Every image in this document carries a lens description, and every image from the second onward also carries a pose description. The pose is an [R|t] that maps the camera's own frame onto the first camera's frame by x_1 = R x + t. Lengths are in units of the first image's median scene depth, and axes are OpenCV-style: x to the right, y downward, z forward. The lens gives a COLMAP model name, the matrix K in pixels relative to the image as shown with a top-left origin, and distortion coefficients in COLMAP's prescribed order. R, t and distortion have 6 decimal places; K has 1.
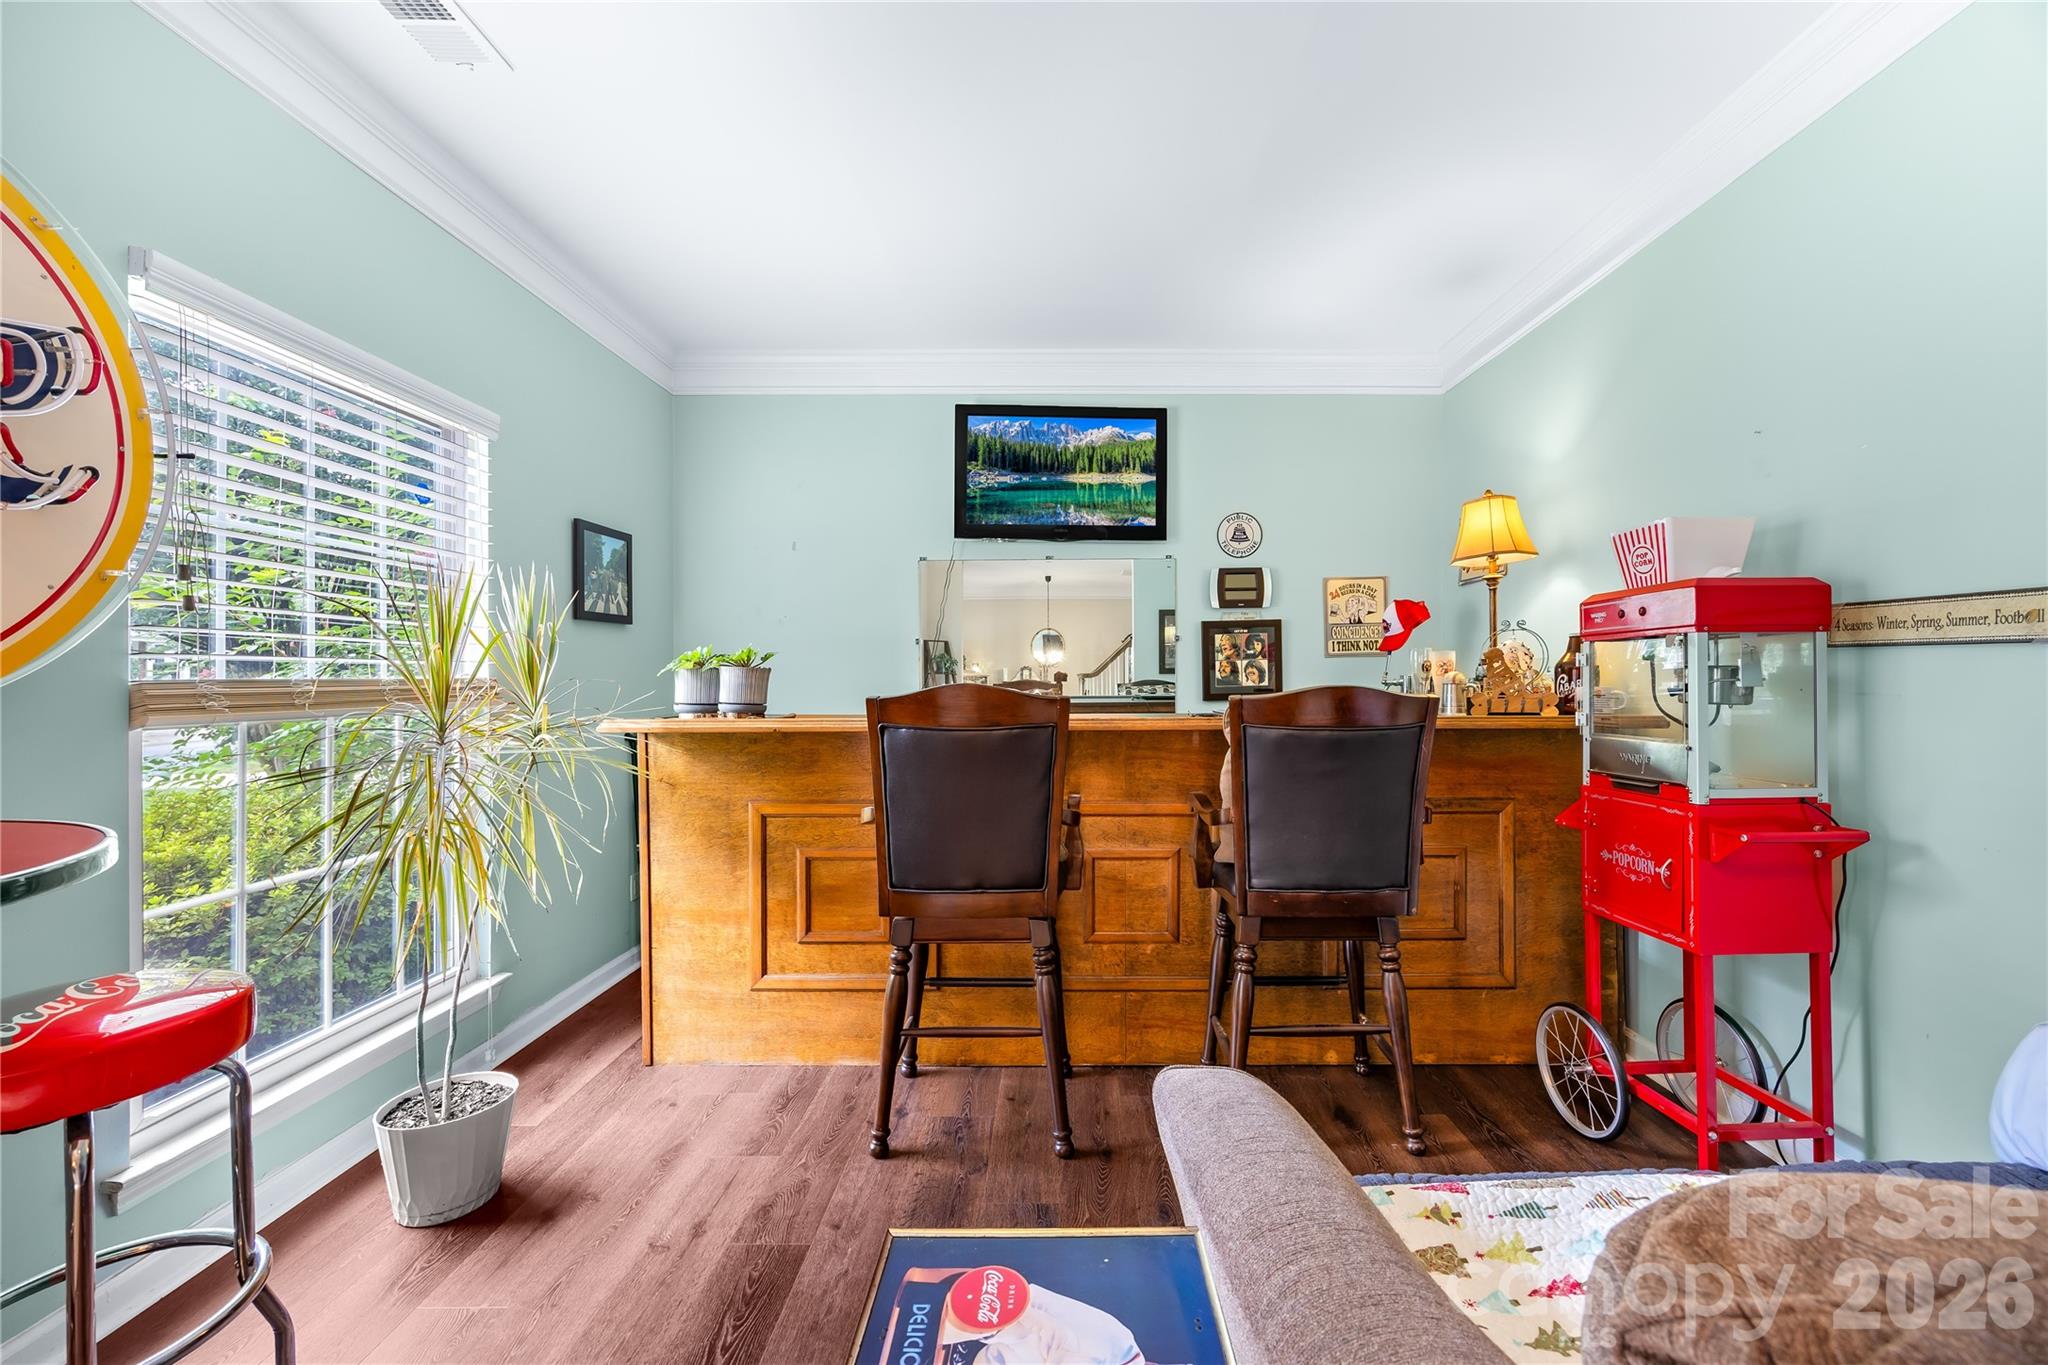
lens RADIAL K [[797.6, 0, 1025.4], [0, 797.6, 688.3], [0, 0, 1]] dist [-0.008398, 0.000956]
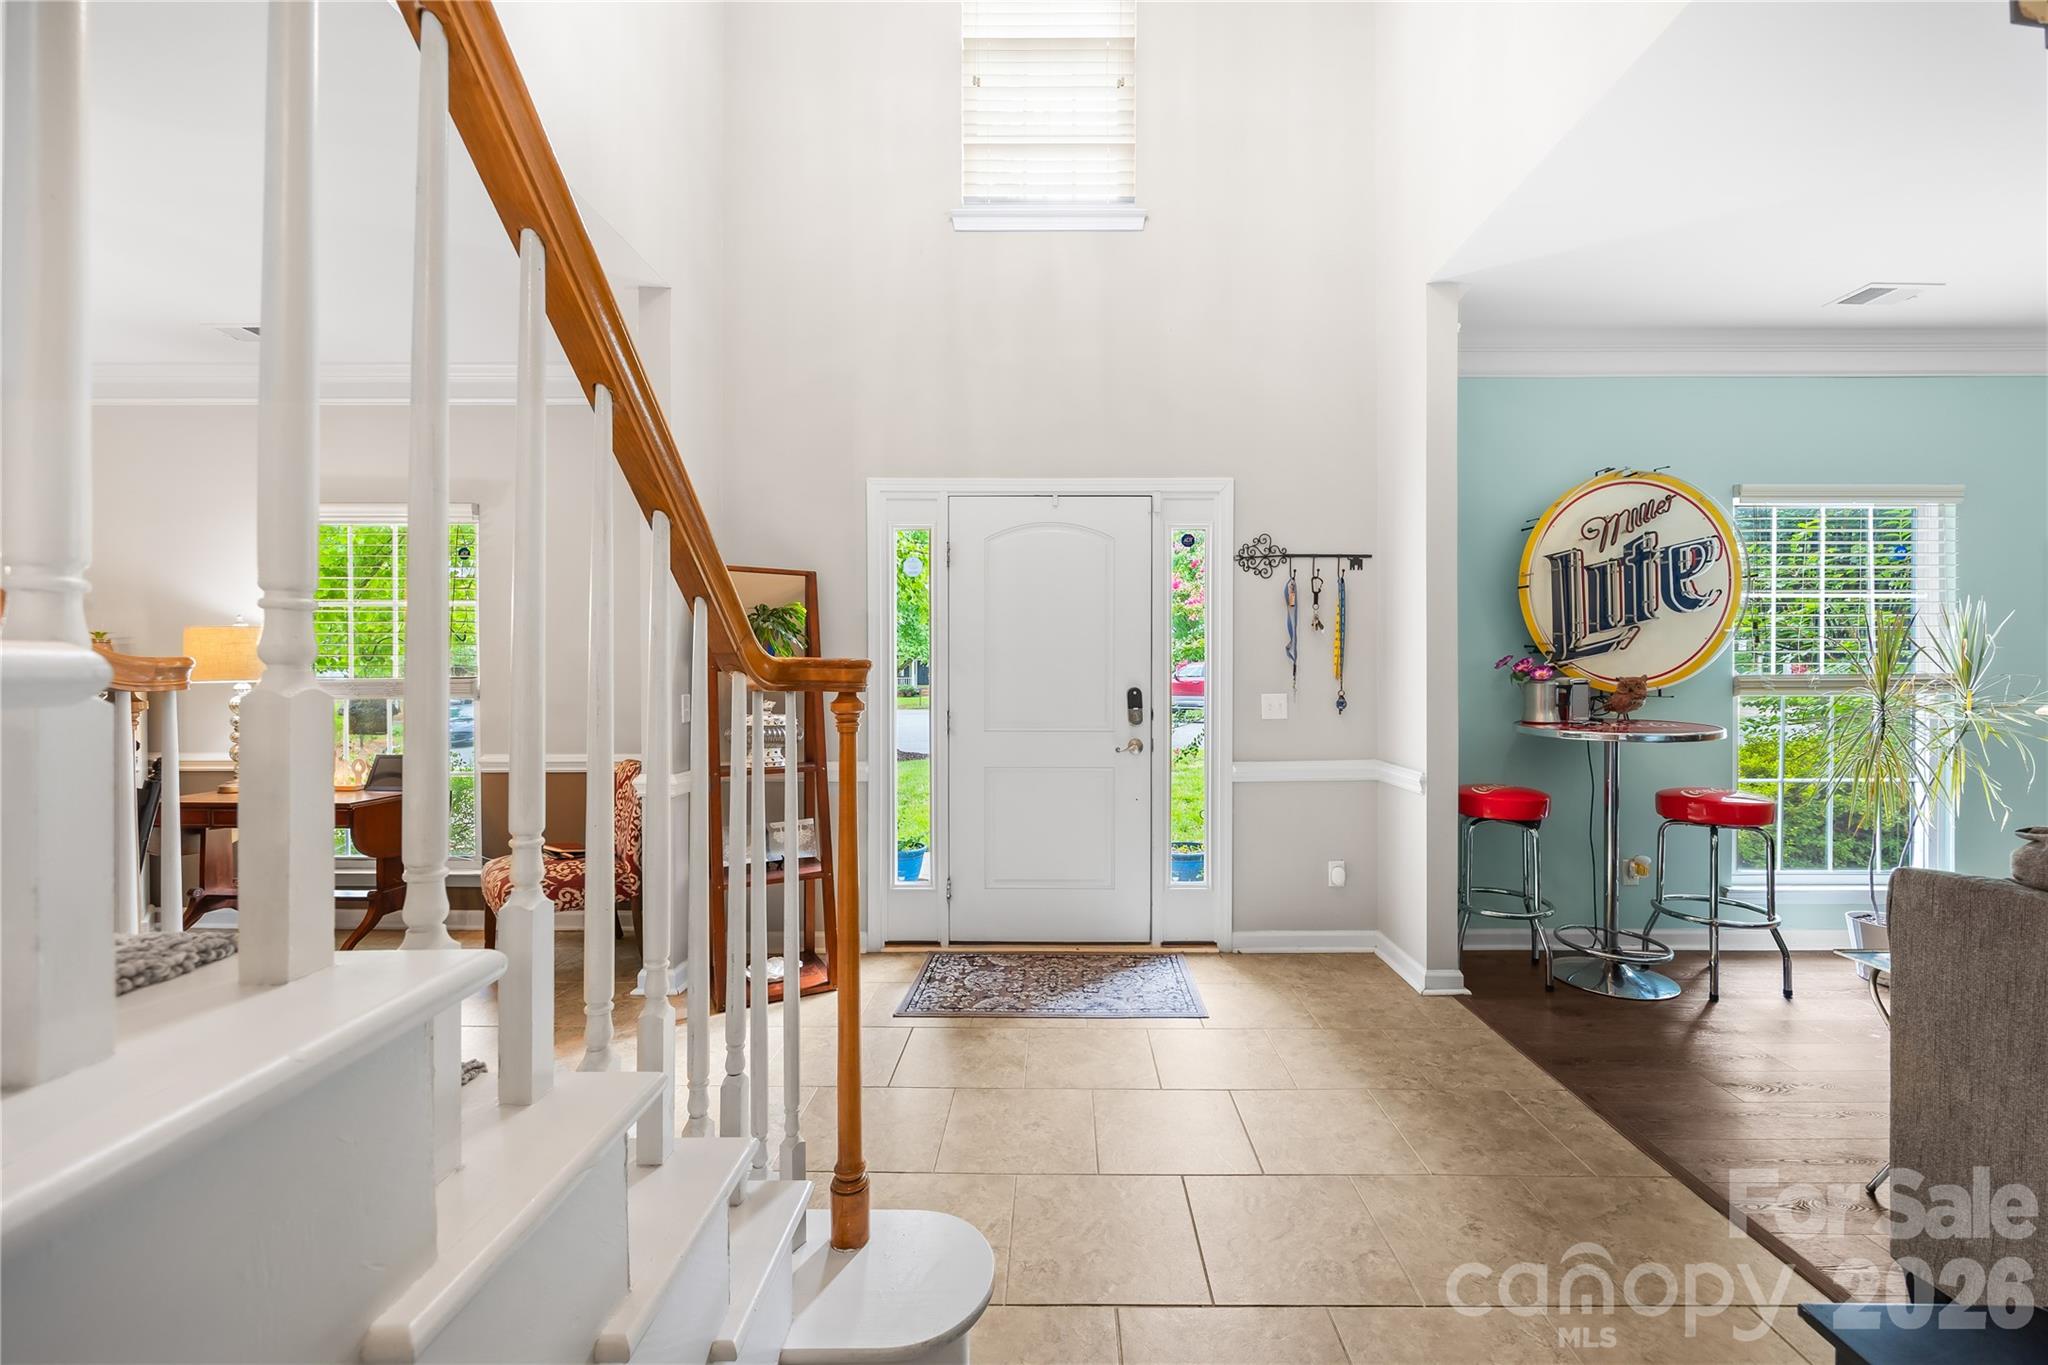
lens RADIAL K [[797.6, 0, 1023.5], [0, 797.6, 675.5], [0, 0, 1]] dist [-0.008398, 0.000956]
pose [[0.007520, 0.019313, -0.999785, 1.338656], [-0.002672, 0.999810, 0.019293, -0.050738], [0.999968, 0.002527, 0.007570, -1.243816]]
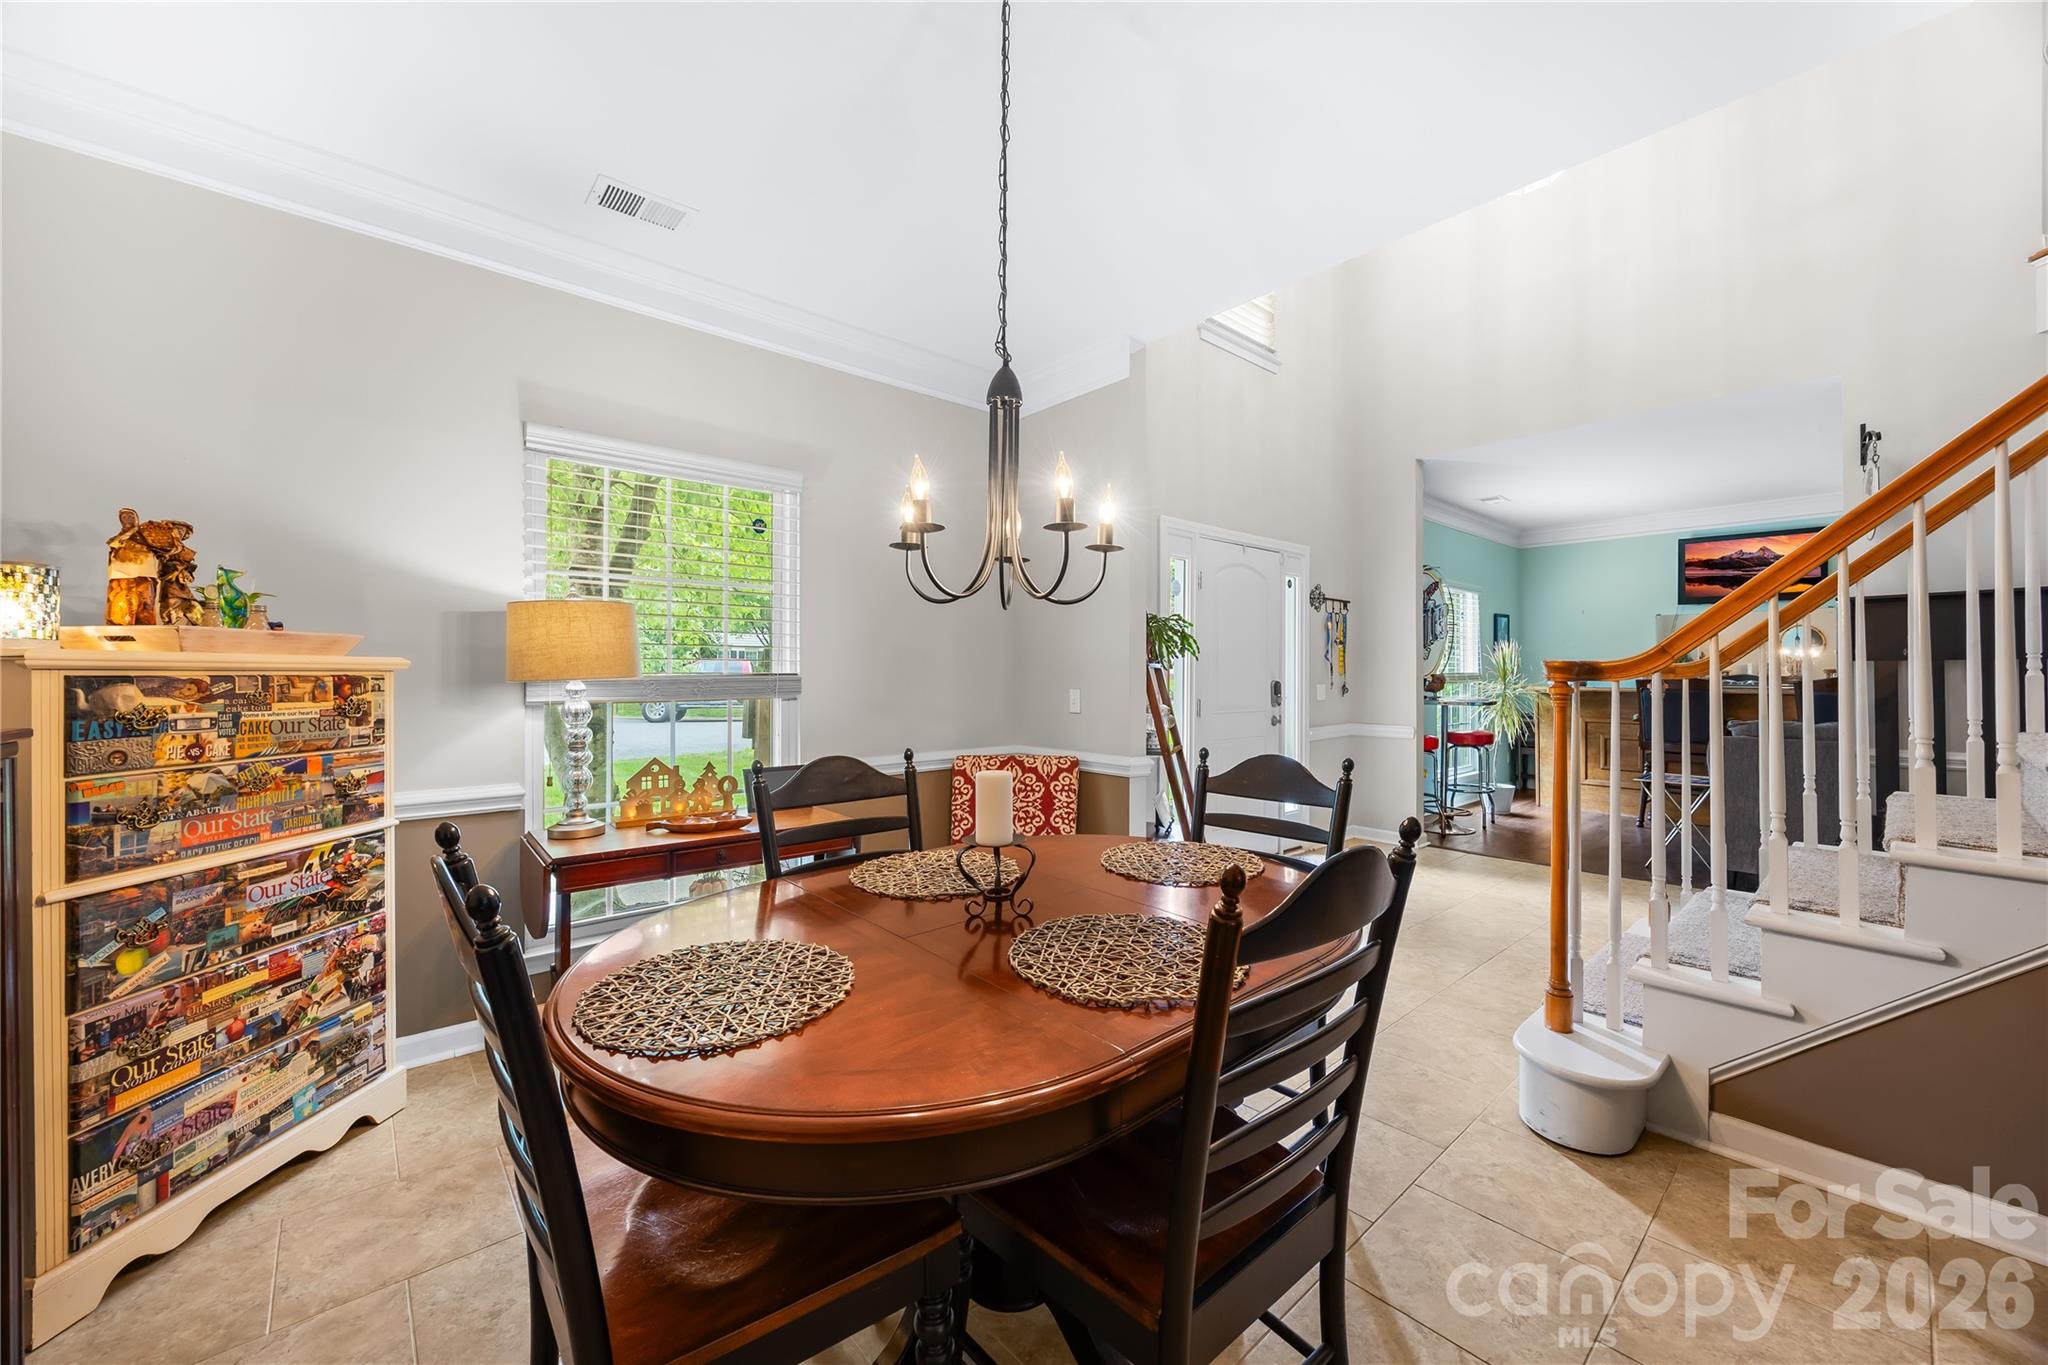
lens RADIAL K [[797.6, 0, 1028.0], [0, 797.6, 678.0], [0, 0, 1]] dist [-0.008398, 0.000956]
pose [[0.683471, 0.009210, -0.729919, 0.733015], [-0.006802, 0.999957, 0.006248, 0.009021], [0.729946, 0.000694, 0.683505, -4.371659]]
